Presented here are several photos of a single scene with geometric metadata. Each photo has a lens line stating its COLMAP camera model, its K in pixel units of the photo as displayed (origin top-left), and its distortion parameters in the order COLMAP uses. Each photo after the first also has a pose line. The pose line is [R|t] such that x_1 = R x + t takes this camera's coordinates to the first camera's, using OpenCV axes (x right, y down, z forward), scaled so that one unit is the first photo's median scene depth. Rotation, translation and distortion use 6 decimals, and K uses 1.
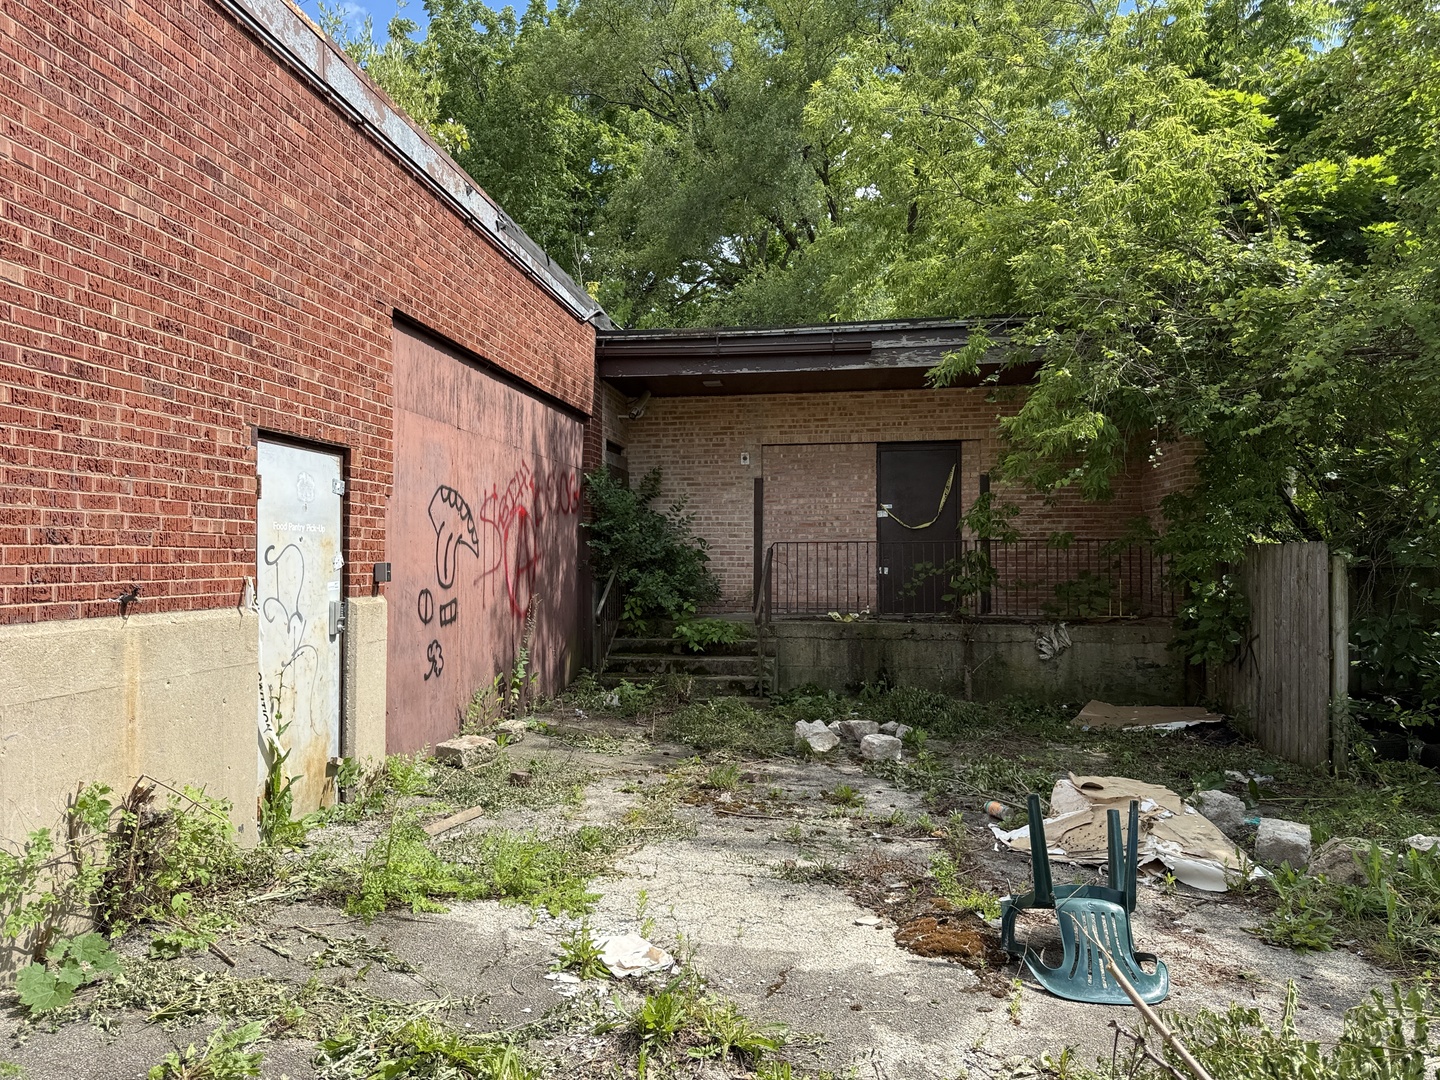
lens RADIAL K [[1009.5, 0, 718.6], [0, 1009.5, 546.3], [0, 0, 1]] dist [0.047881, -0.097235]
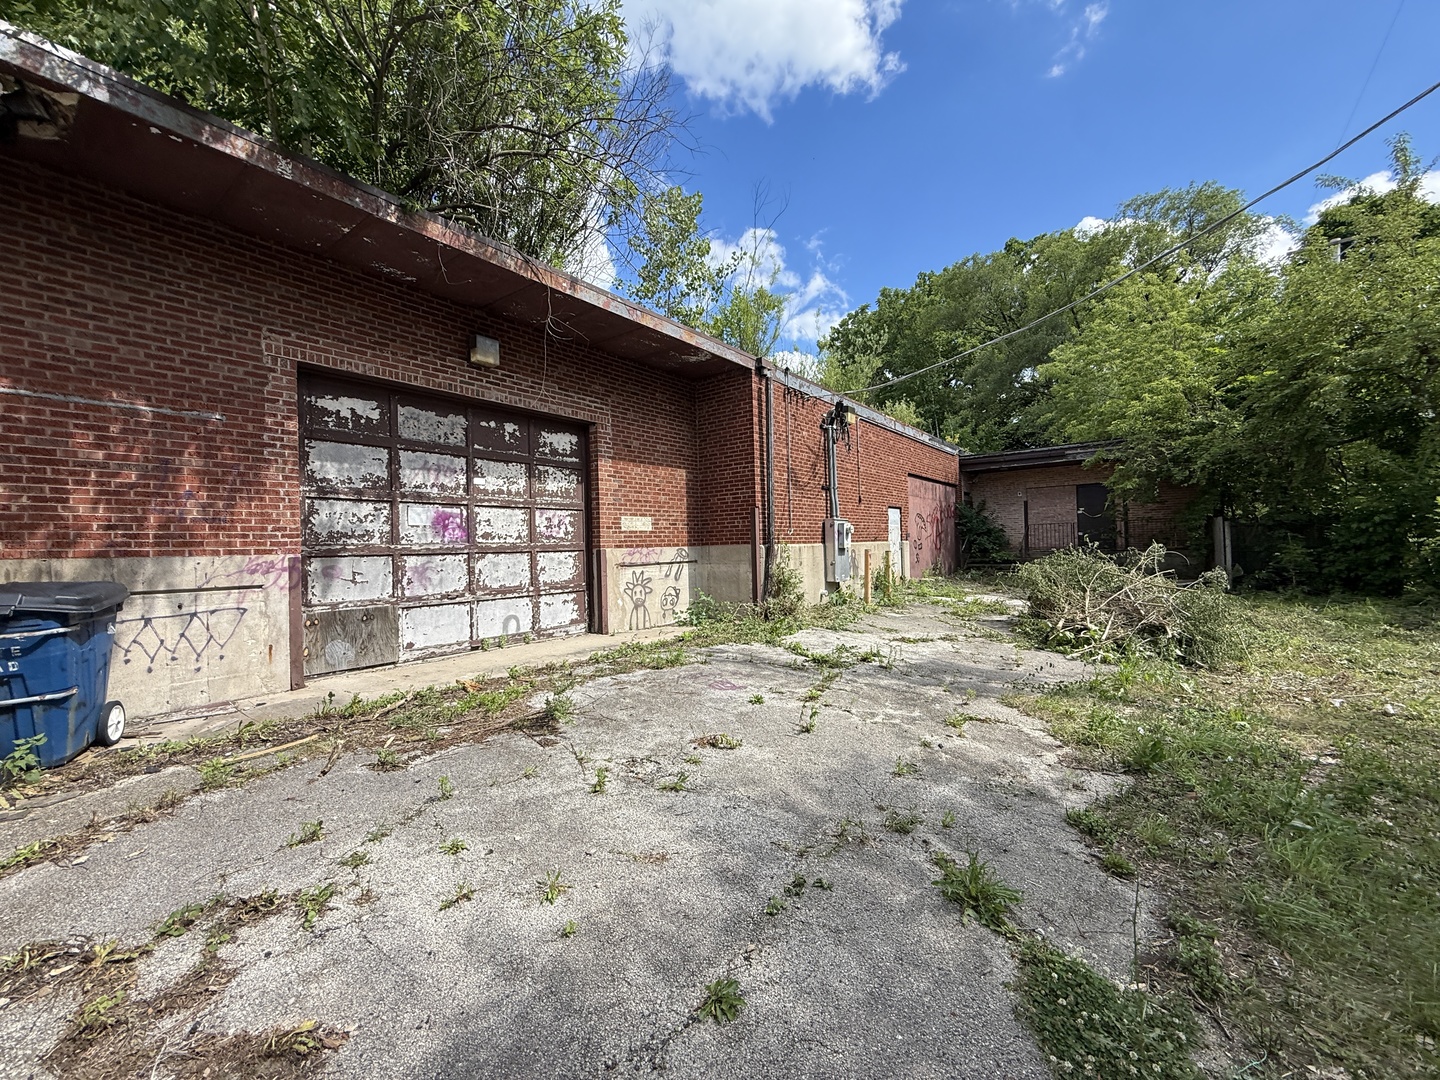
lens RADIAL K [[575.2, 0, 720.0], [0, 575.2, 540.0], [0, 0, 1]] dist [0.000080, -0.000054]
pose [[0.868727, -0.027330, -0.494536, 0.145802], [0.032043, 0.999486, 0.001055, 0.014296], [0.494253, -0.016763, 0.869156, -1.222113]]
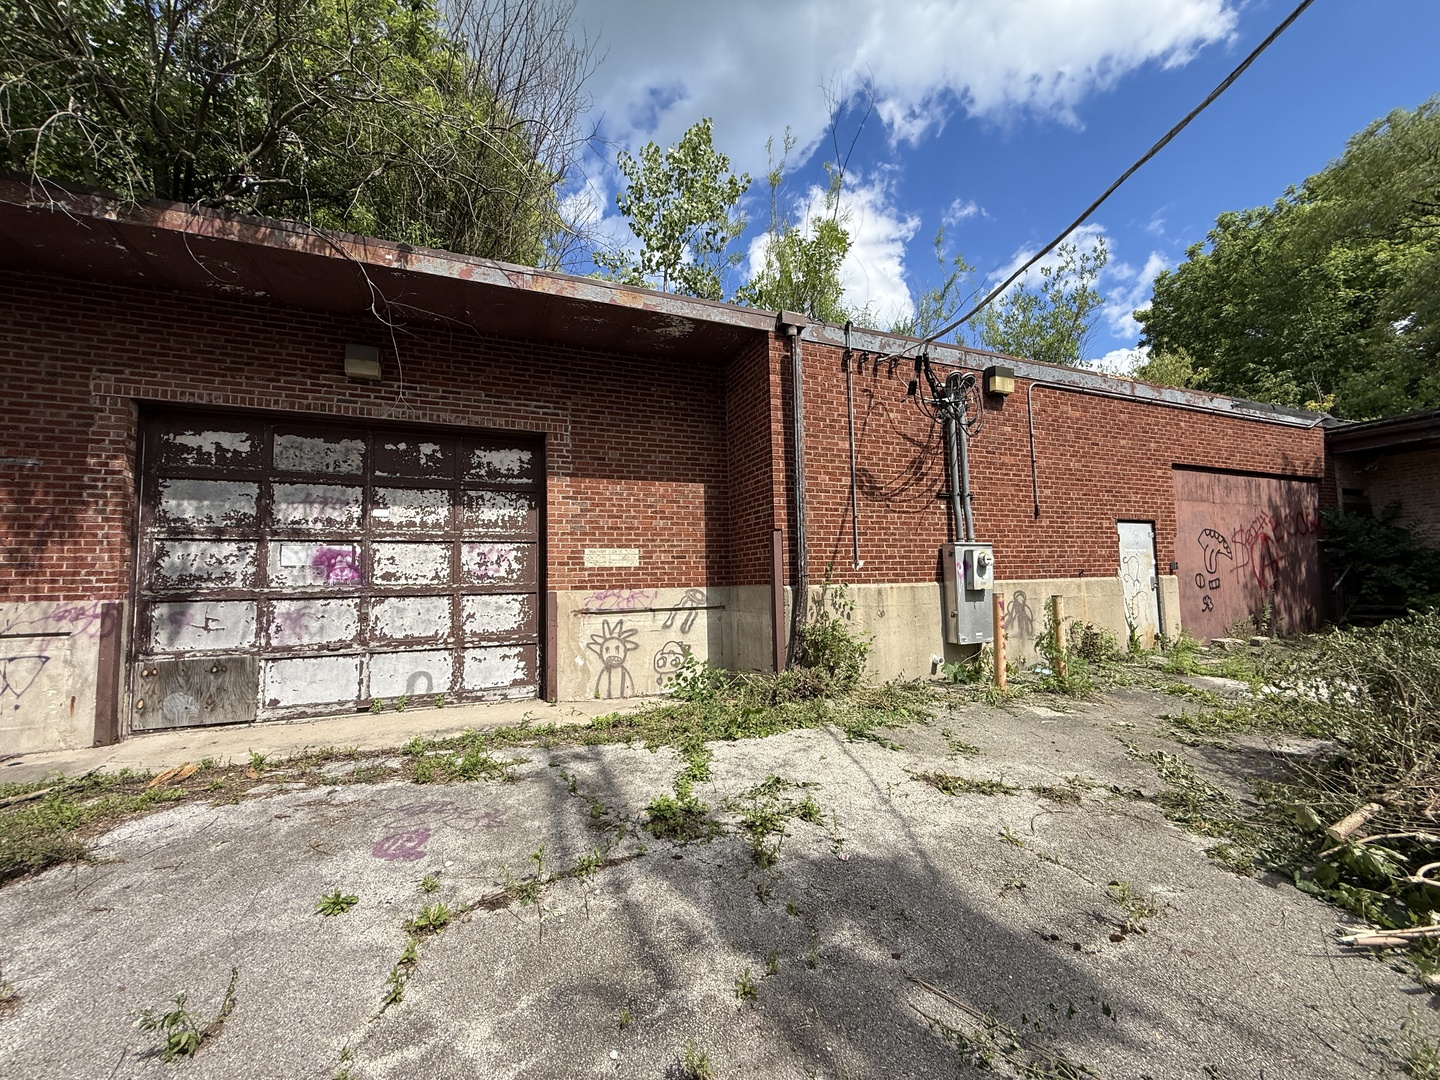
lens RADIAL K [[575.2, 0, 720.0], [0, 575.2, 540.0], [0, 0, 1]] dist [0.000080, -0.000054]
pose [[0.509130, -0.076050, -0.857323, 0.276408], [0.034263, 0.997090, -0.068100, 0.016159], [0.860008, 0.005297, 0.510254, -0.604269]]
